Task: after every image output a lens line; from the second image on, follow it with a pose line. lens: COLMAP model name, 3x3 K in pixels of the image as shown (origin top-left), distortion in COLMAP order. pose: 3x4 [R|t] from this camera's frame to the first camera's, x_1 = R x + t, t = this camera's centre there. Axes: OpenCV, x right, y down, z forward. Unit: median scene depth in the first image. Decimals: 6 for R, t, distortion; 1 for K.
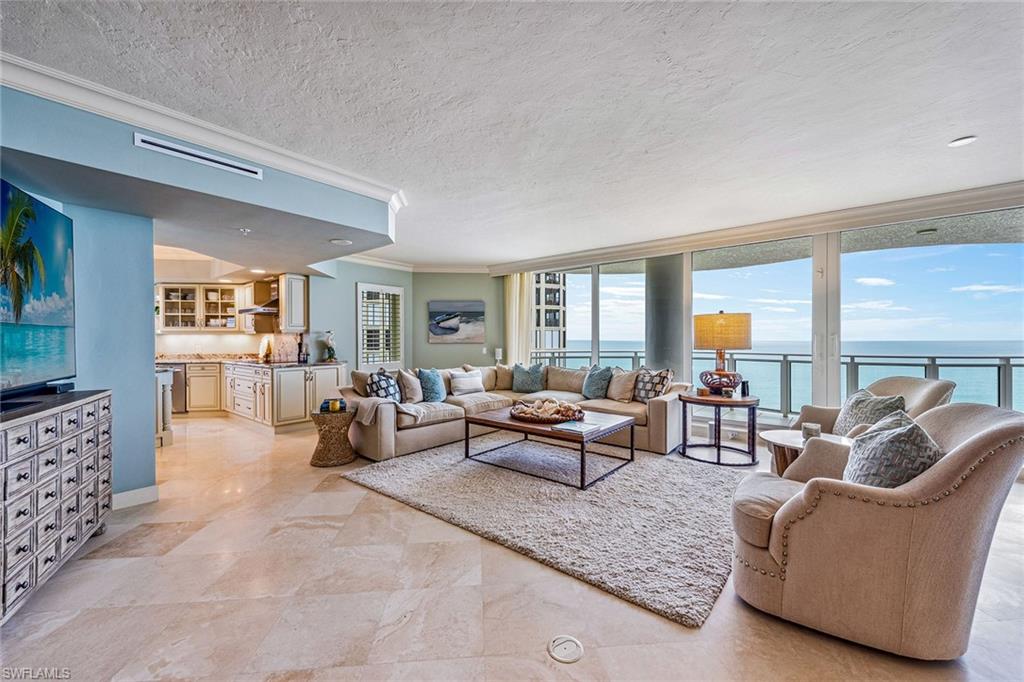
lens RADIAL K [[399.0, 0, 510.2], [0, 399.0, 343.6], [0, 0, 1]] dist [0.015296, -0.000247]
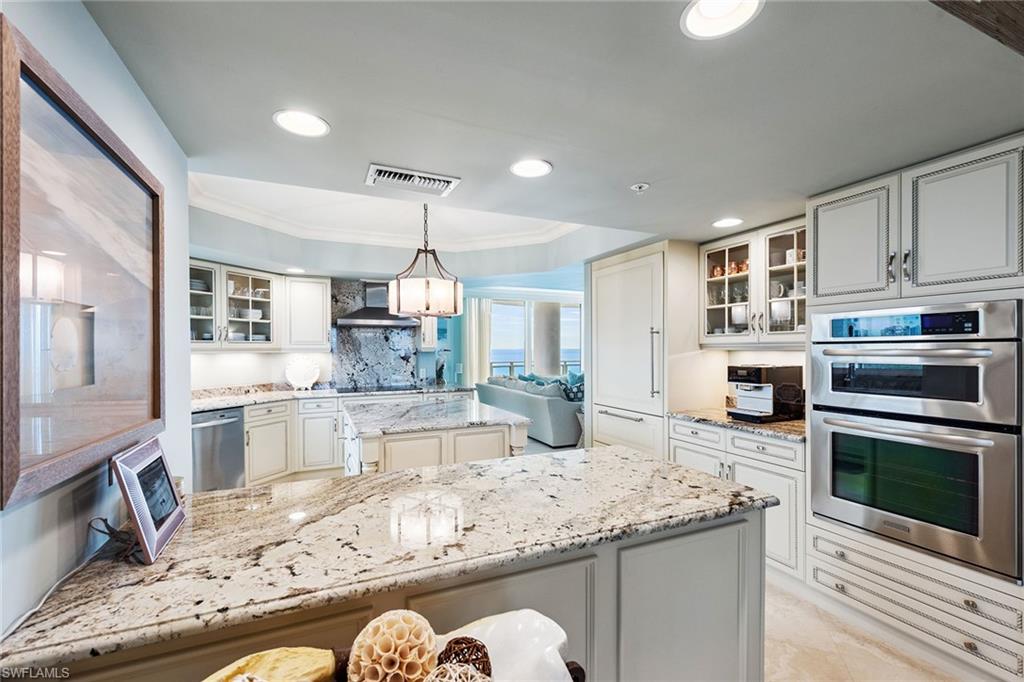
lens RADIAL K [[437.5, 0, 512.3], [0, 437.5, 353.3], [0, 0, 1]] dist [0.016500, -0.000325]
pose [[0.436760, -0.009896, 0.899524, -1.145118], [0.009259, 0.999936, 0.006505, -0.024695], [-0.899530, 0.005488, 0.436824, 0.369424]]
